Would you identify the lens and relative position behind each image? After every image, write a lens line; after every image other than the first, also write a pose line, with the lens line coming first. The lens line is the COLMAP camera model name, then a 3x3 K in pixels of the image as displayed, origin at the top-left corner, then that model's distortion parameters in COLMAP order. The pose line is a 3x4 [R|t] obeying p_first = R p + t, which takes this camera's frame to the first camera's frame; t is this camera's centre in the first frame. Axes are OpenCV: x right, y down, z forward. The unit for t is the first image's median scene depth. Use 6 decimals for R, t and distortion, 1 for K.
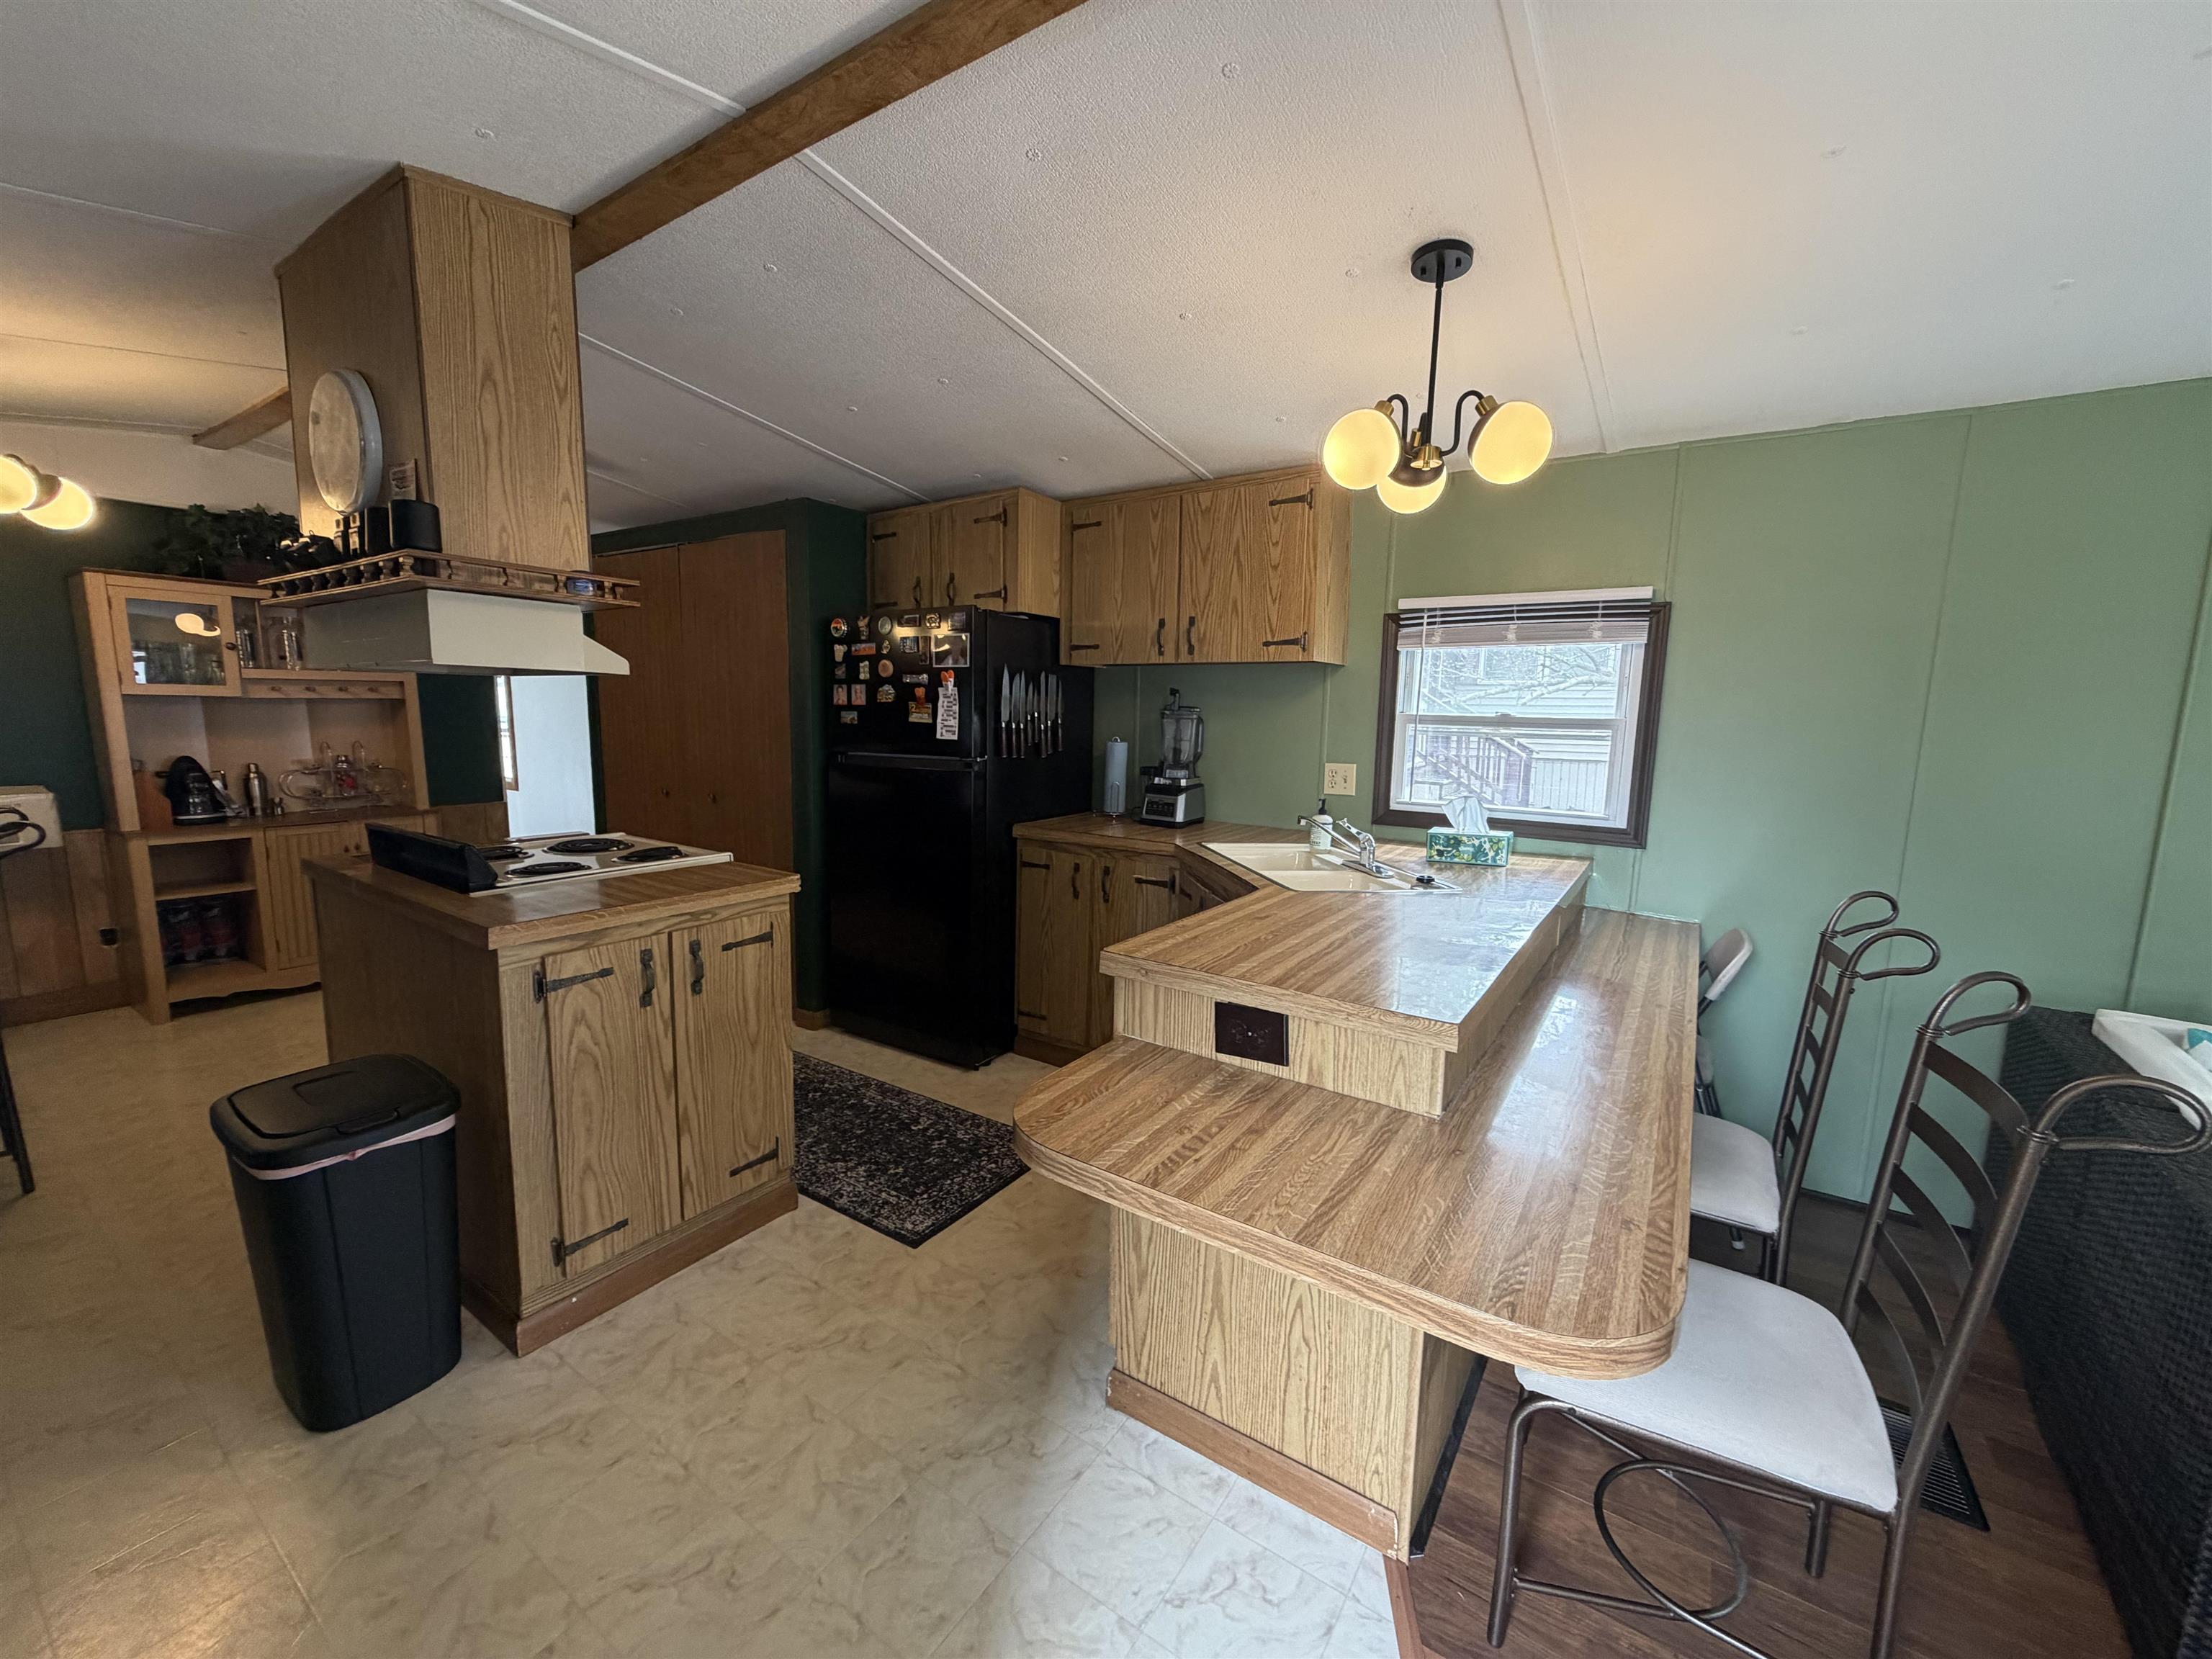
lens RADIAL K [[884.0, 0, 1101.6], [0, 884.0, 832.2], [0, 0, 1]] dist [0.000267, 0.000013]
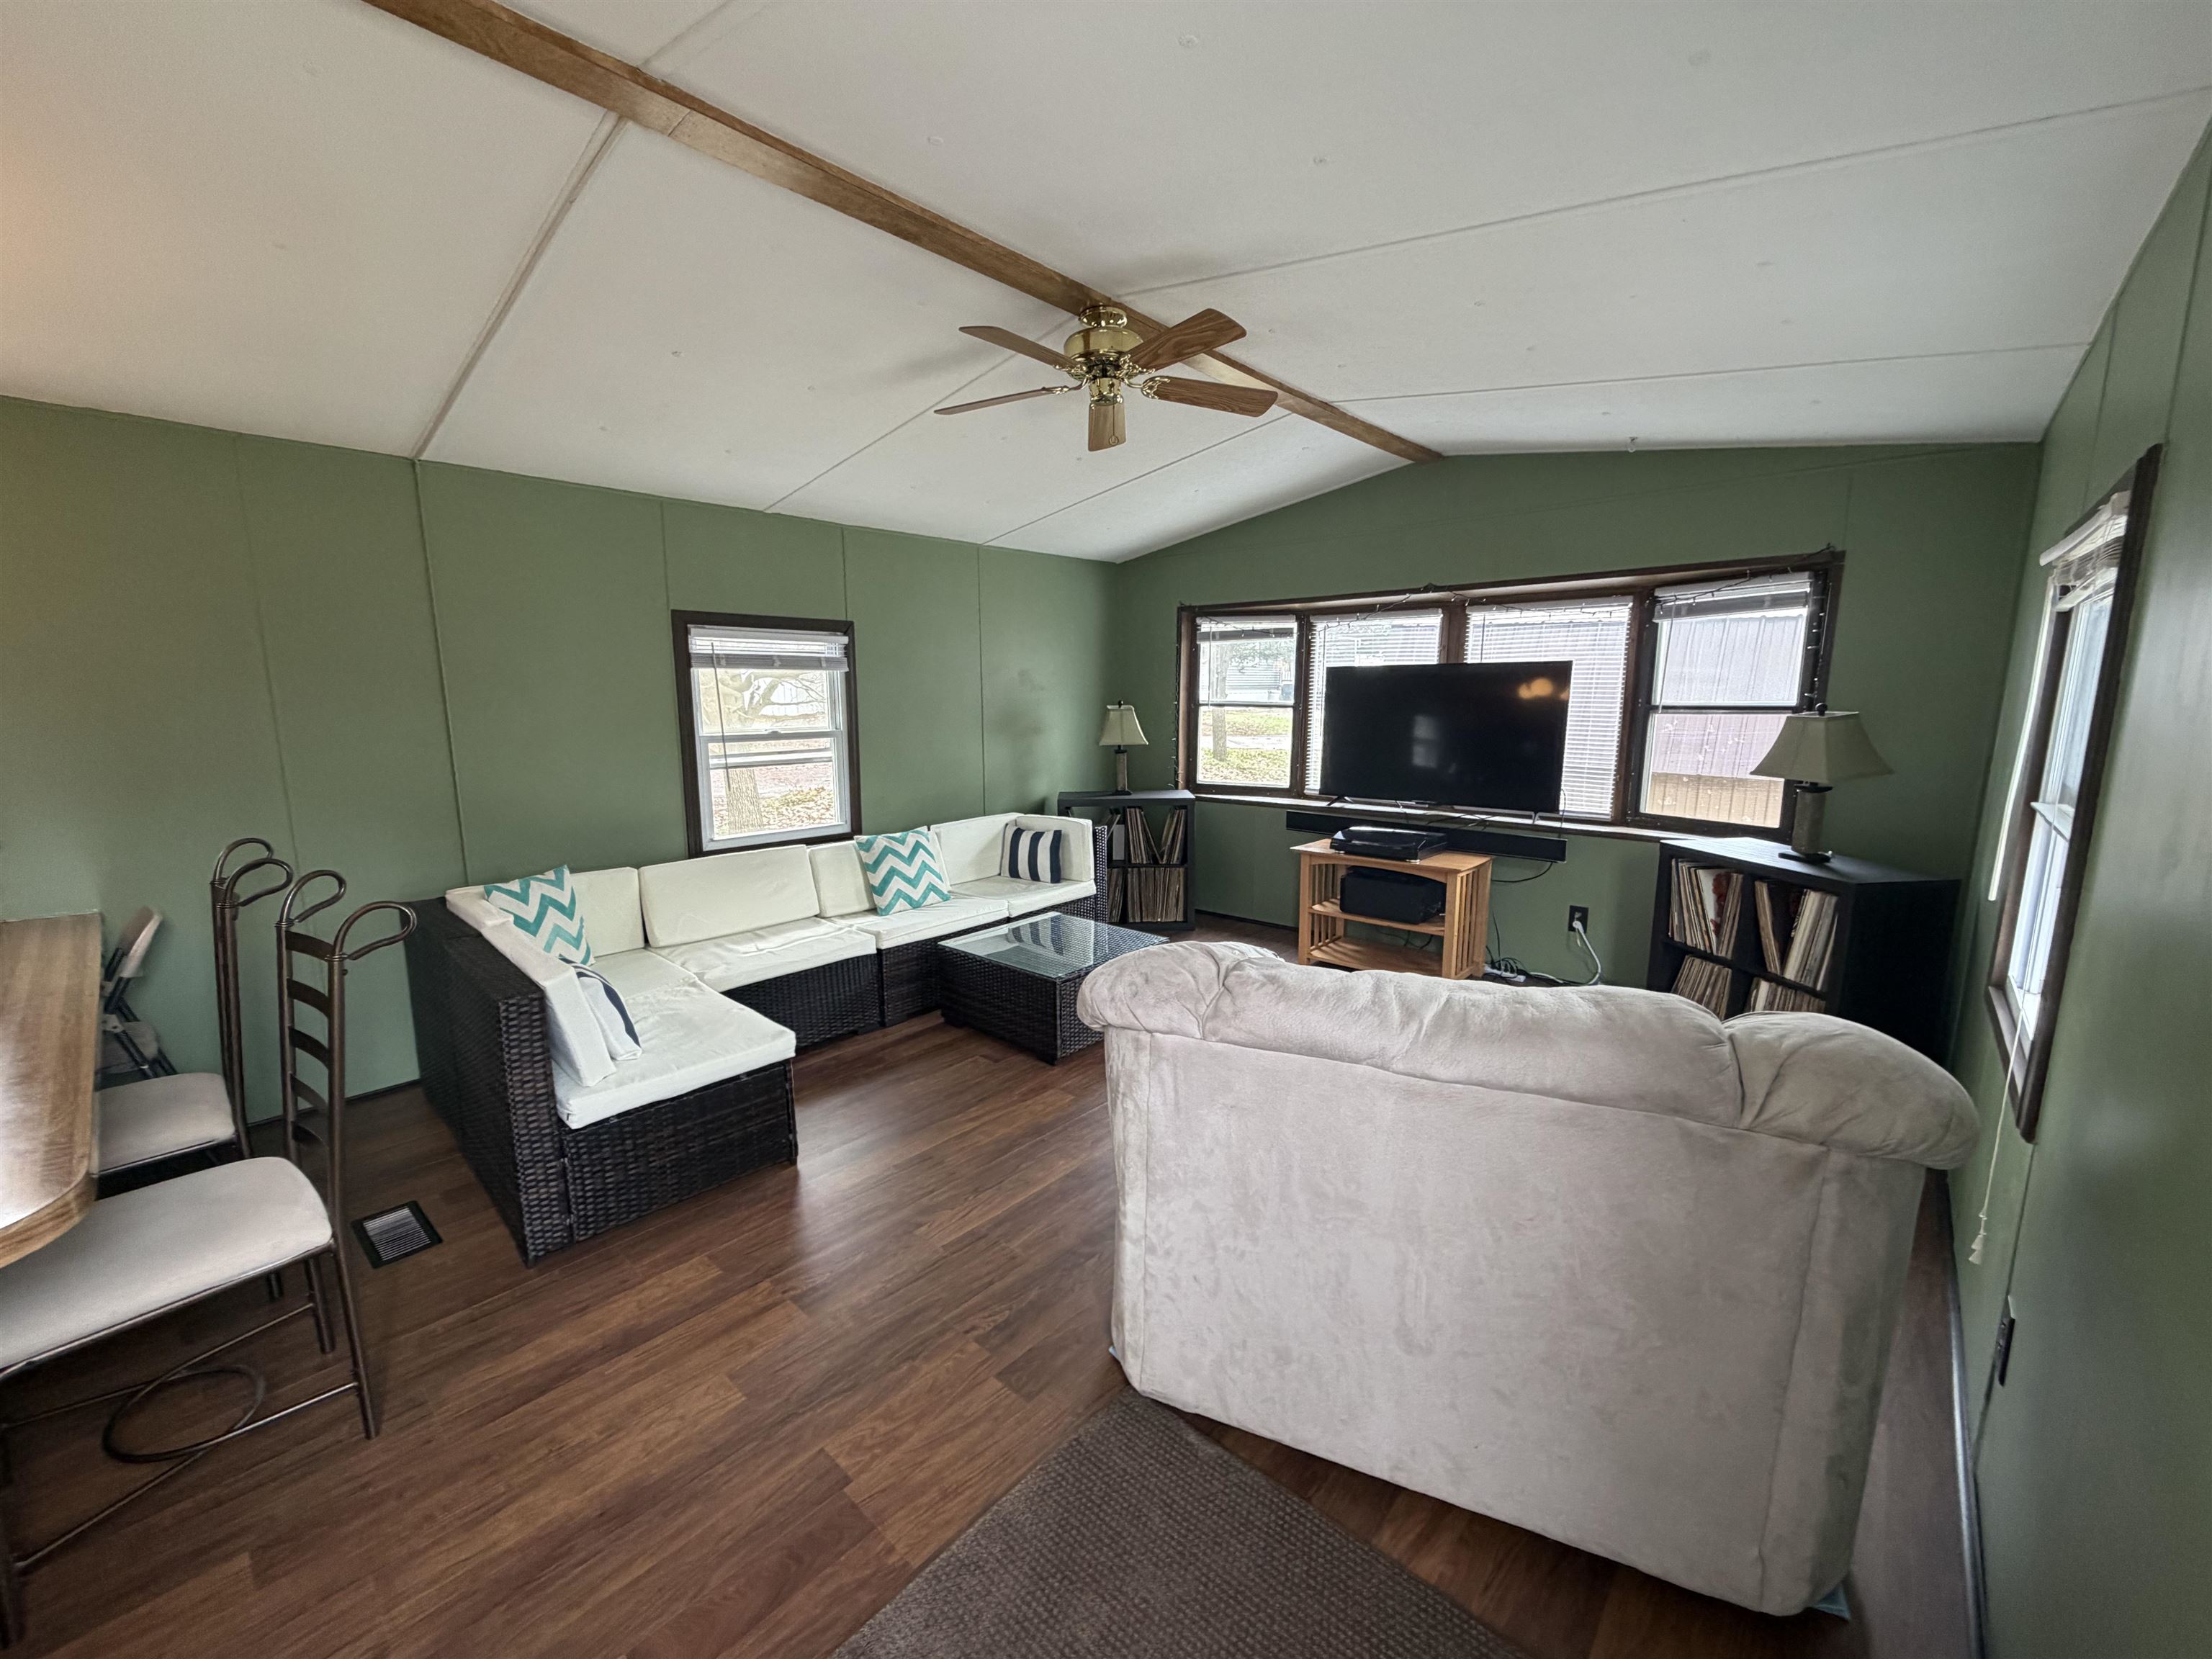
lens RADIAL K [[884.0, 0, 1101.1], [0, 884.0, 831.3], [0, 0, 1]] dist [0.000267, 0.000013]
pose [[0.134432, -0.178018, 0.974801, -0.095139], [0.146682, 0.976468, 0.158094, 0.025234], [-0.980006, 0.121733, 0.157380, -0.221819]]
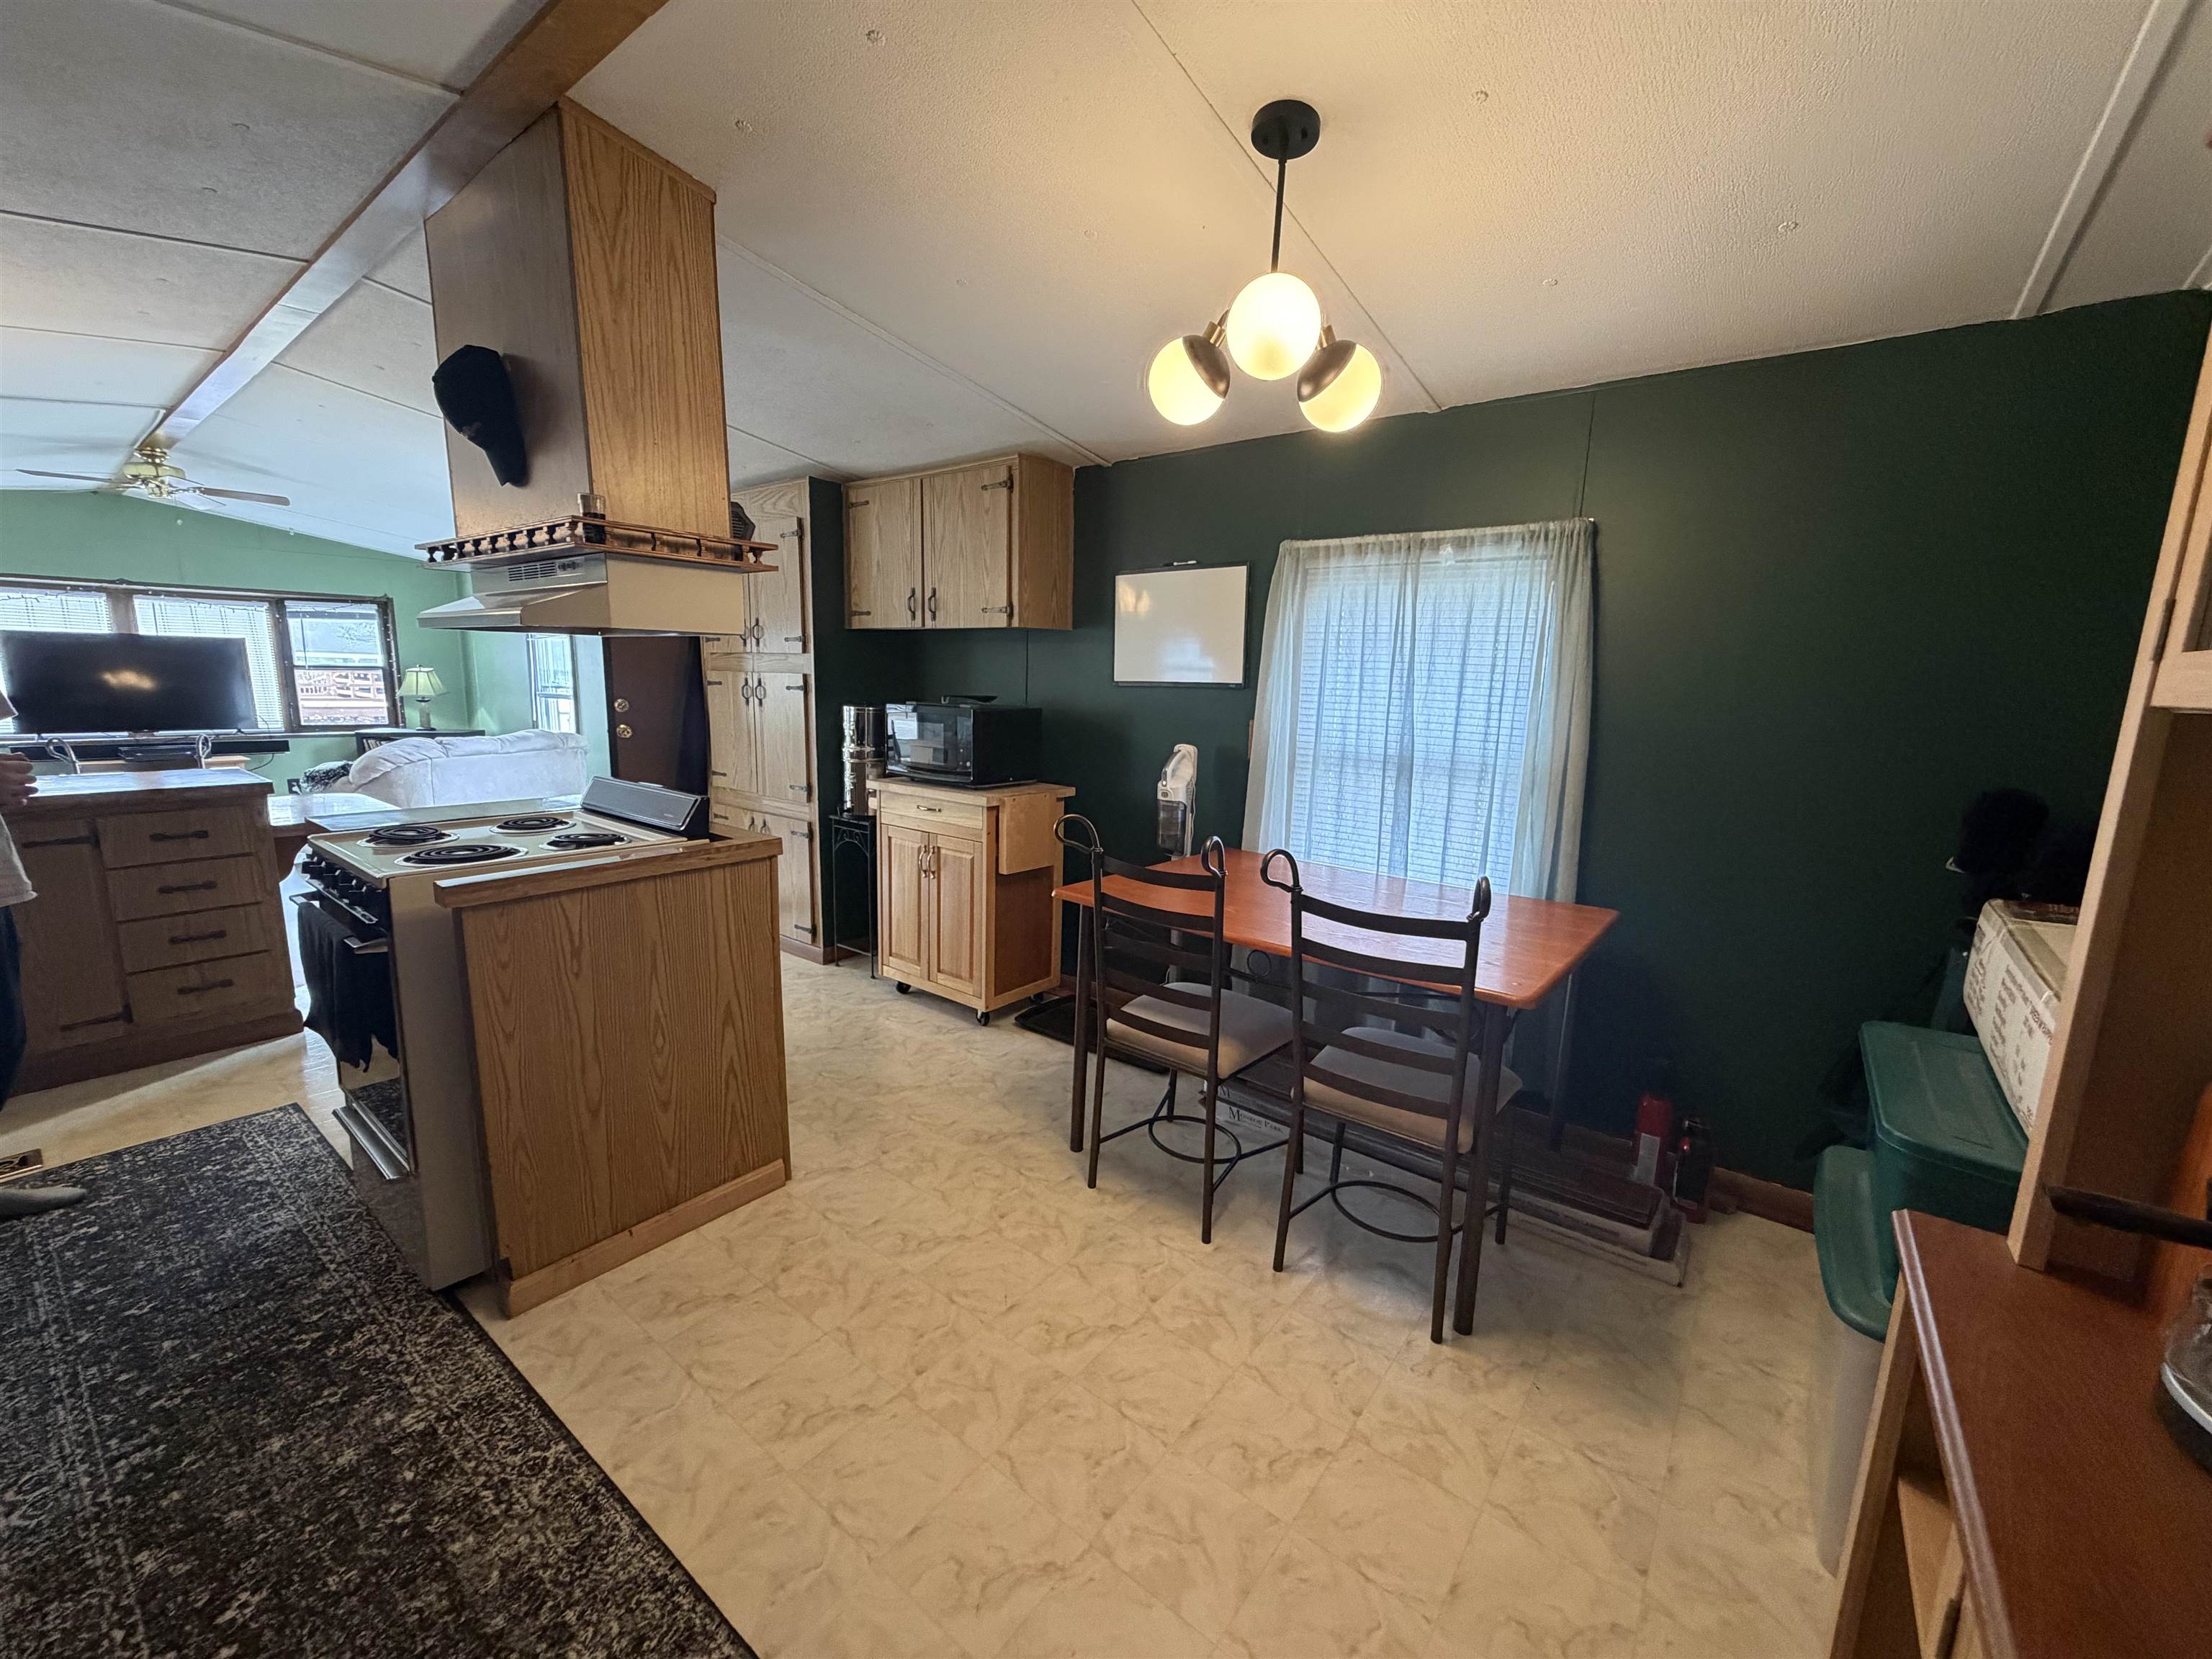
lens RADIAL K [[884.0, 0, 1101.1], [0, 884.0, 833.8], [0, 0, 1]] dist [0.000267, 0.000013]
pose [[-0.996783, -0.054060, 0.059175, -1.124626], [-0.033106, 0.950065, 0.310290, -0.240848], [-0.072994, 0.307333, -0.948798, 1.613625]]
